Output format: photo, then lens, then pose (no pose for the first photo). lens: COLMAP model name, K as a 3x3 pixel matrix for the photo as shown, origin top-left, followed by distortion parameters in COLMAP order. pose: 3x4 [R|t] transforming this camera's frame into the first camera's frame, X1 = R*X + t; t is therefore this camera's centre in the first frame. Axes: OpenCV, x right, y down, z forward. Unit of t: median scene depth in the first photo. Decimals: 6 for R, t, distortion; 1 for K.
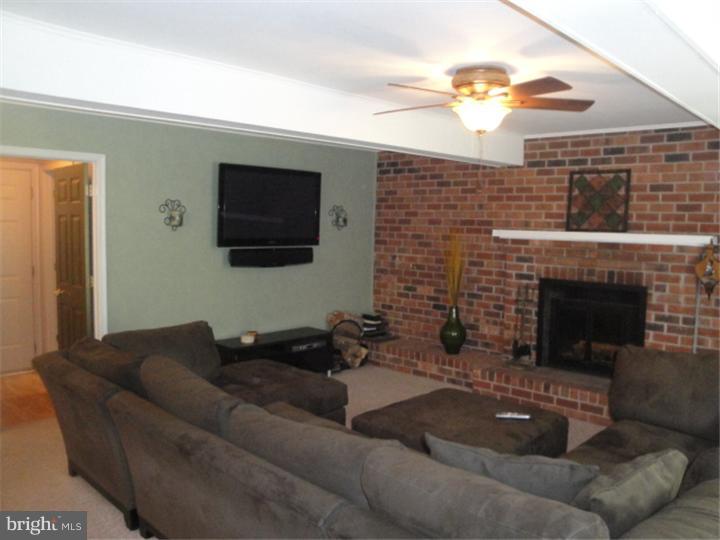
lens RADIAL K [[594.9, 0, 360.0], [0, 594.9, 270.0], [0, 0, 1]] dist [-0.059622, 0.013724]
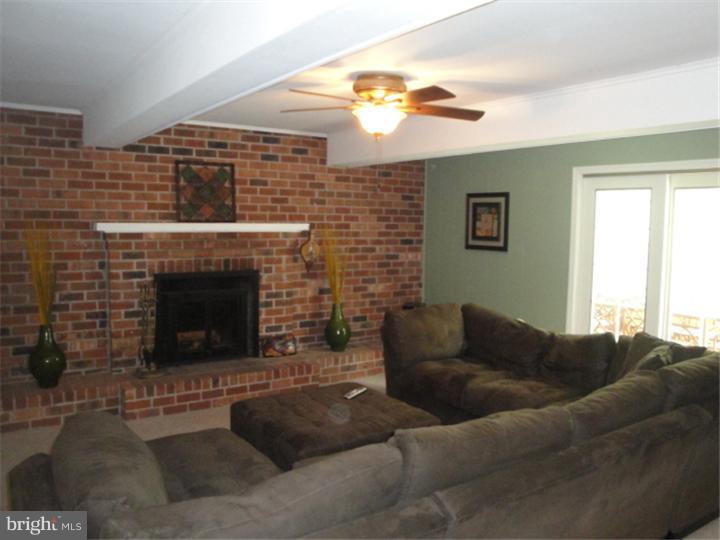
lens RADIAL K [[594.9, 0, 360.0], [0, 594.9, 270.0], [0, 0, 1]] dist [-0.059622, 0.013724]
pose [[0.256132, -0.095671, 0.961896, -0.529852], [0.073795, 0.994121, 0.079227, -0.044749], [-0.963821, 0.050690, 0.261686, 0.481871]]
